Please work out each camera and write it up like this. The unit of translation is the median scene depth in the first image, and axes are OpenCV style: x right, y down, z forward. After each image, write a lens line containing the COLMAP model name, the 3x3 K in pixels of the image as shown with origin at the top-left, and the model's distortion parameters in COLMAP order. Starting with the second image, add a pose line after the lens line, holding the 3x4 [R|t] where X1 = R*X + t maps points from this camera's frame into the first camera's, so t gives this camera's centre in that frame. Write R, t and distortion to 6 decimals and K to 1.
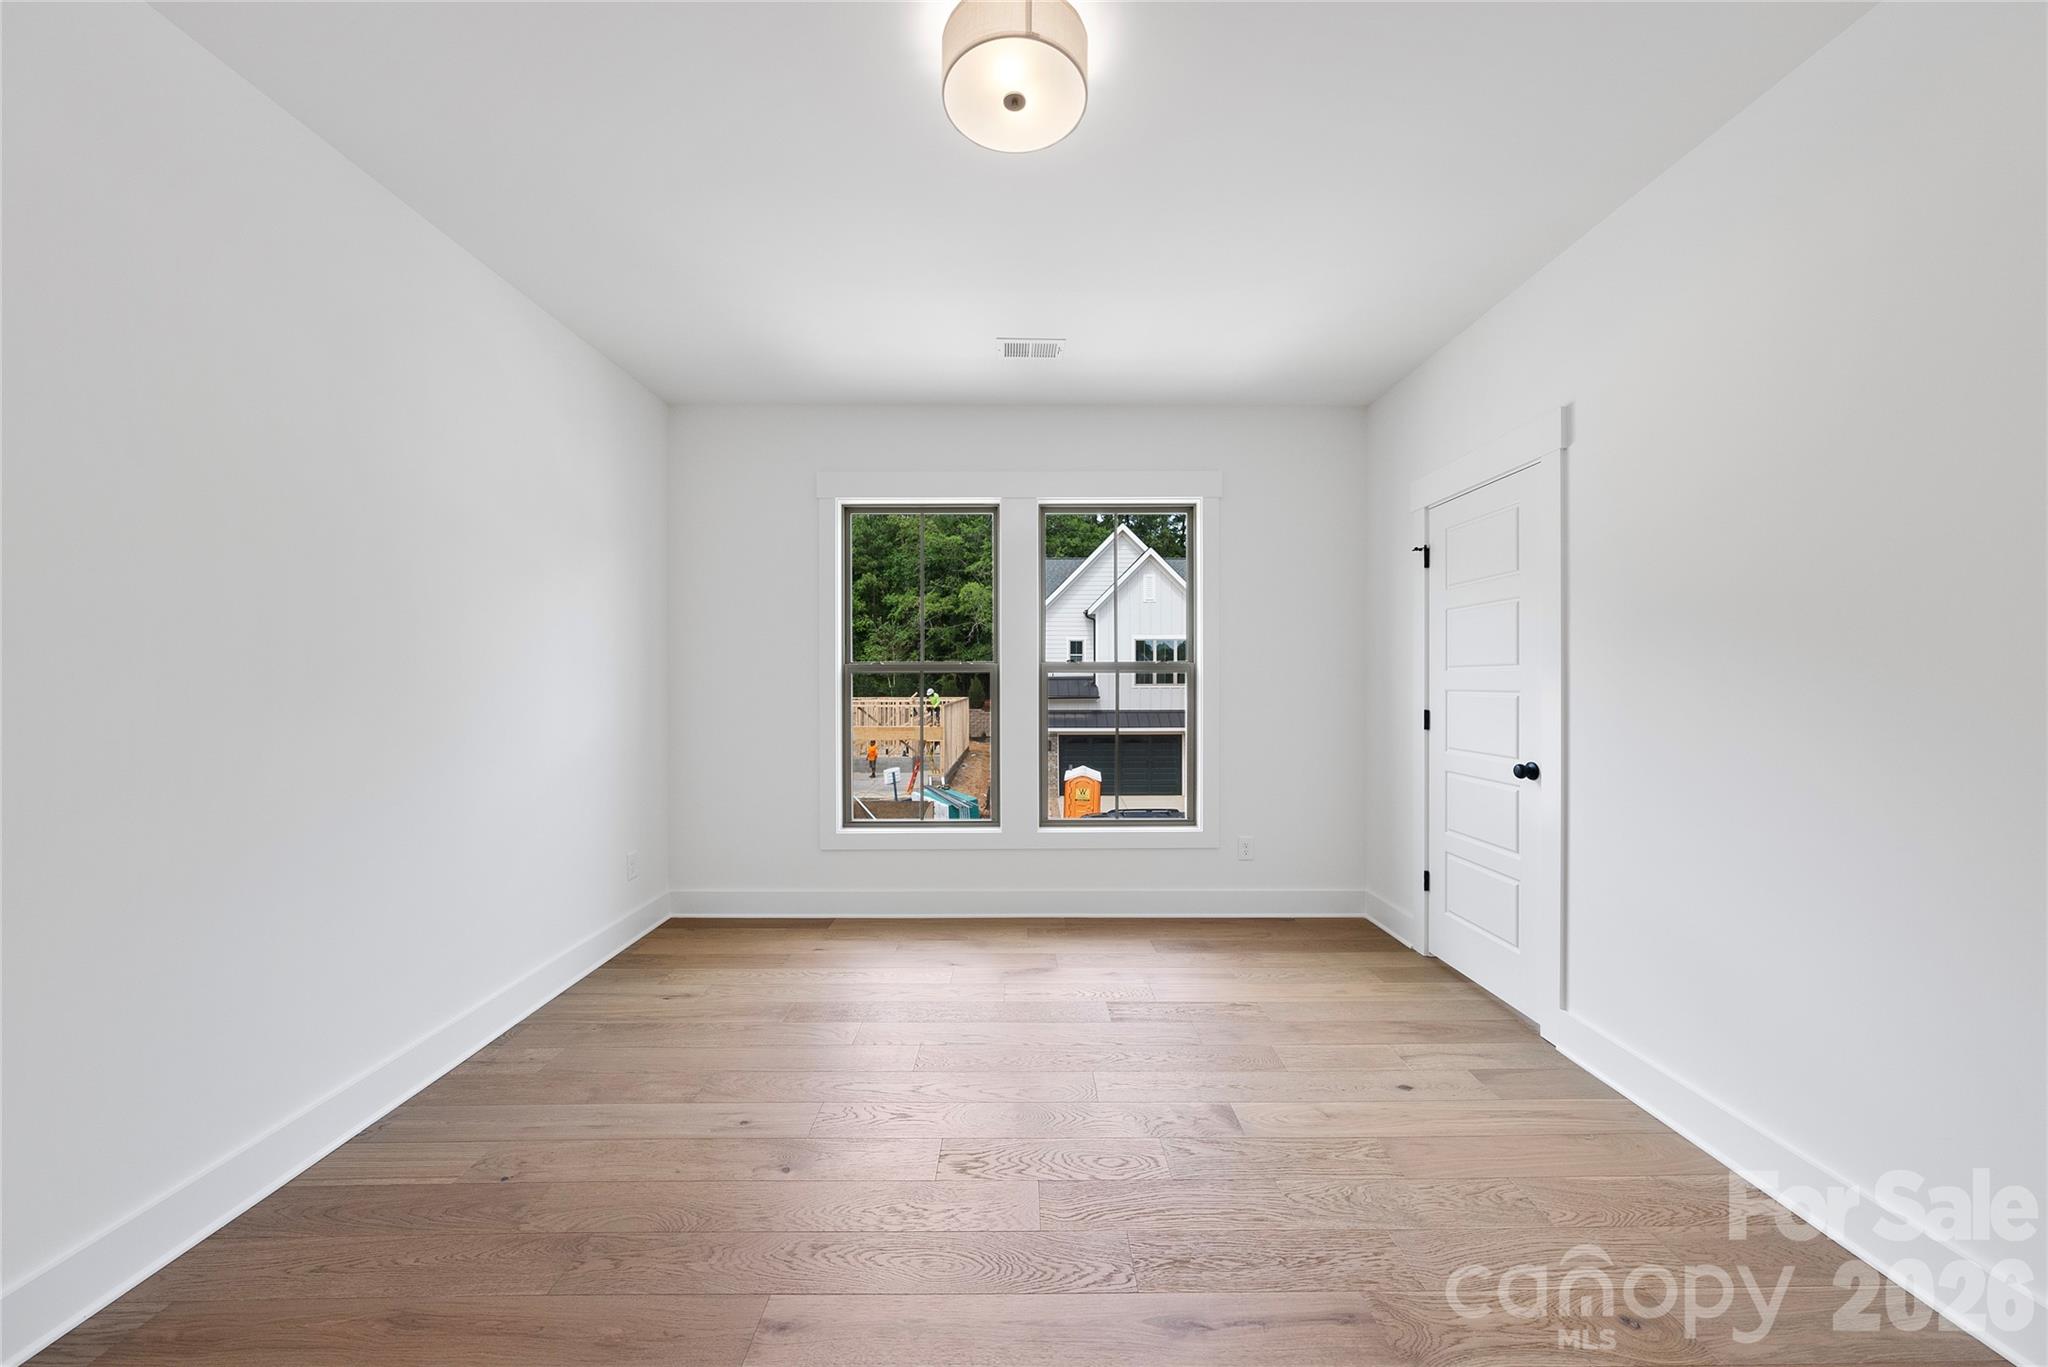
lens RADIAL K [[696.5, 0, 1021.1], [0, 696.5, 678.1], [0, 0, 1]] dist [-0.000605, -0.000146]
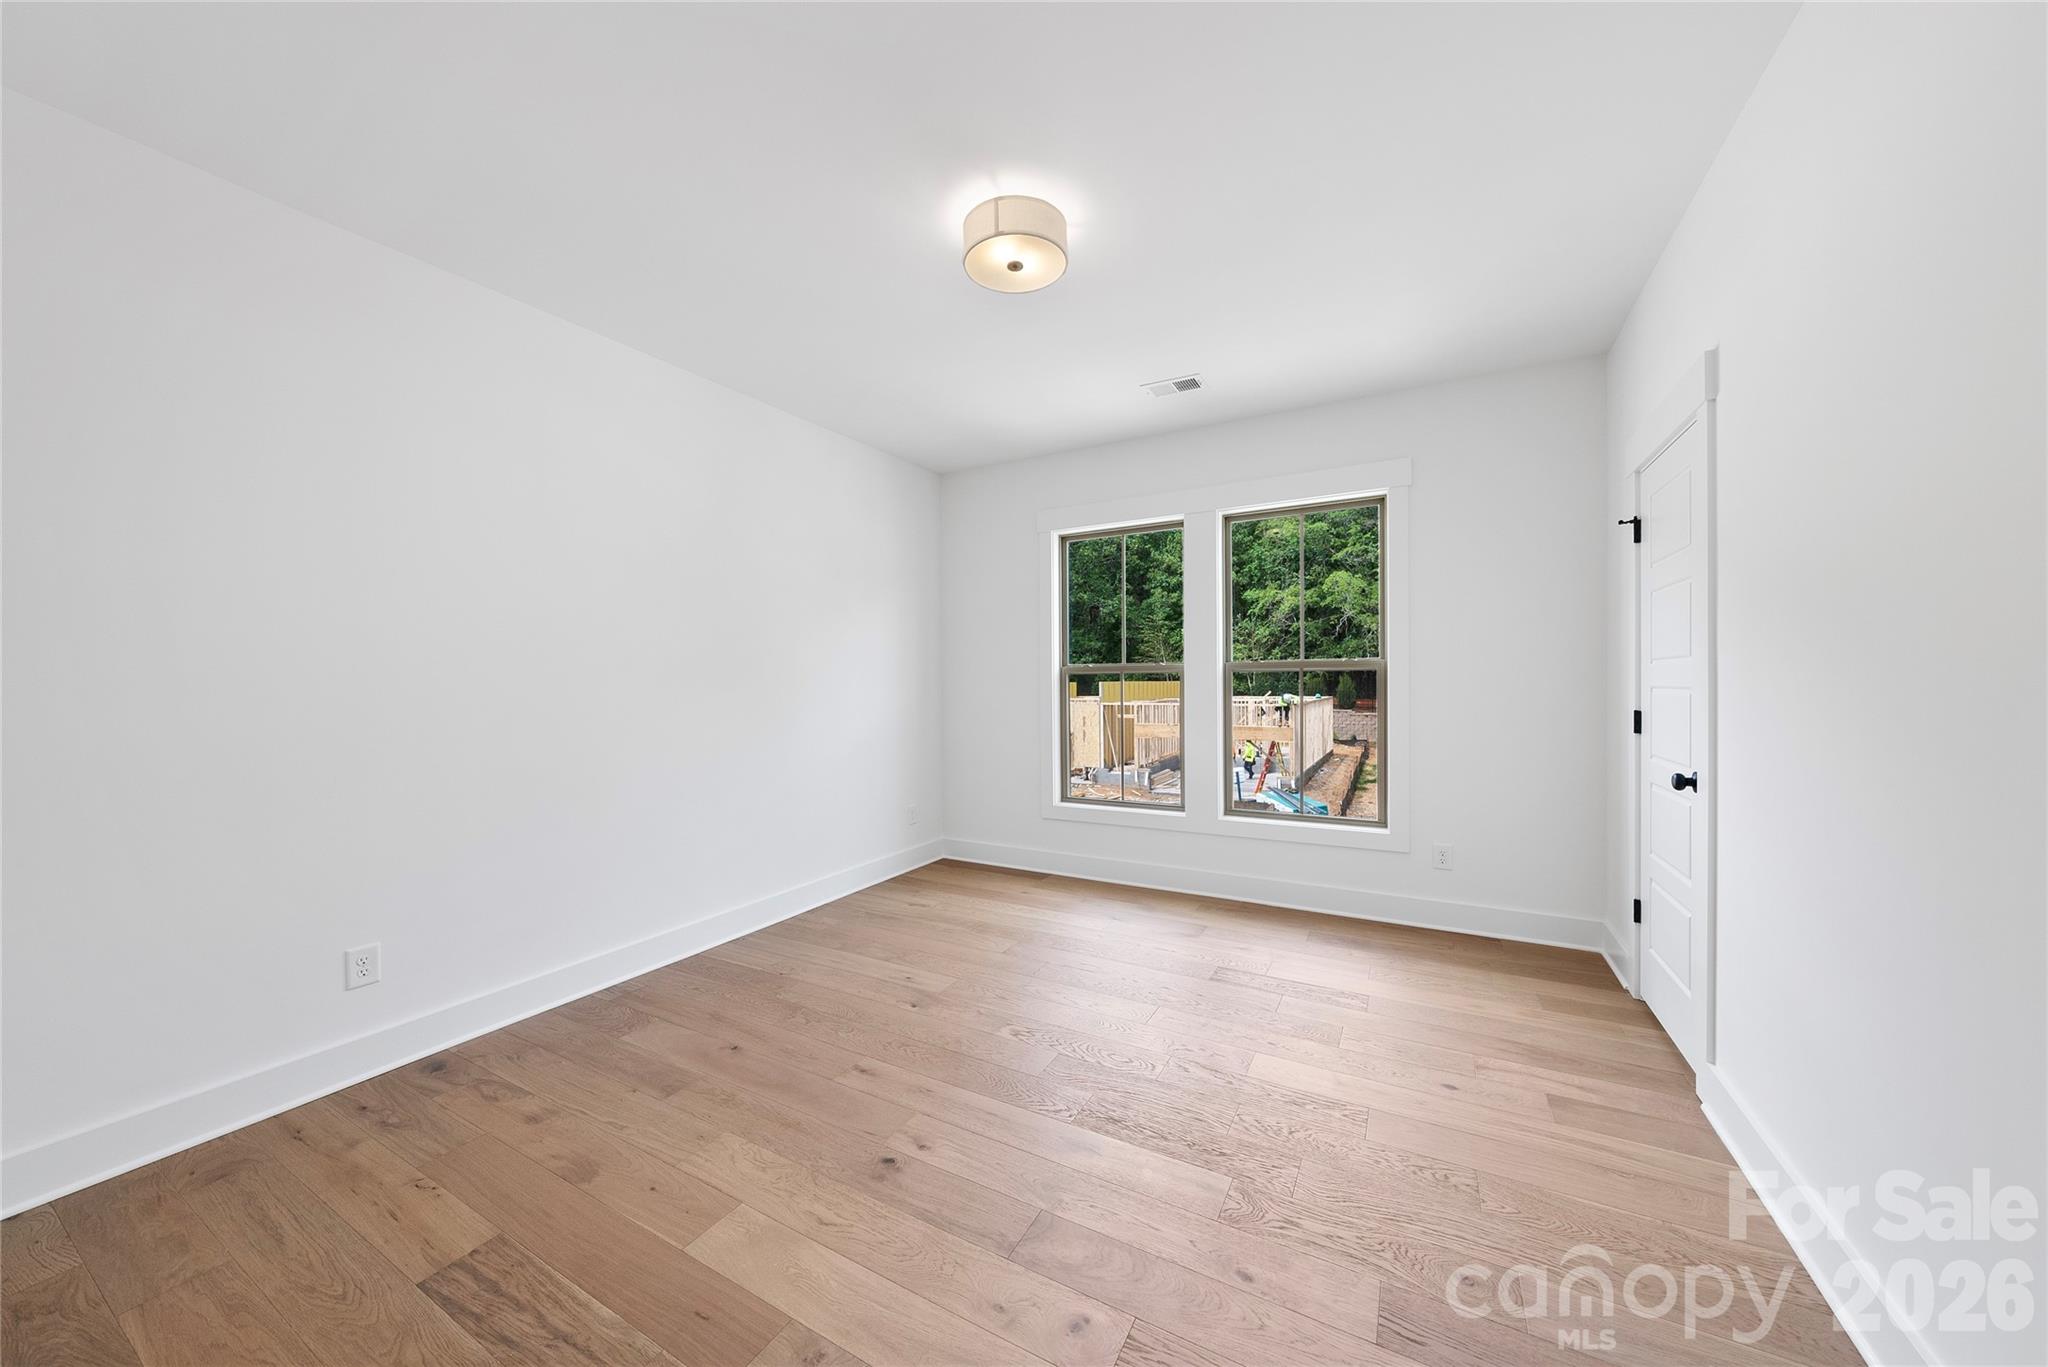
lens RADIAL K [[696.5, 0, 1021.2], [0, 696.5, 680.1], [0, 0, 1]] dist [-0.000605, -0.000146]
pose [[0.870379, -0.007208, -0.492330, 0.347457], [0.009341, 0.999955, 0.001873, 0.000212], [0.492295, -0.006229, 0.870406, -0.109696]]
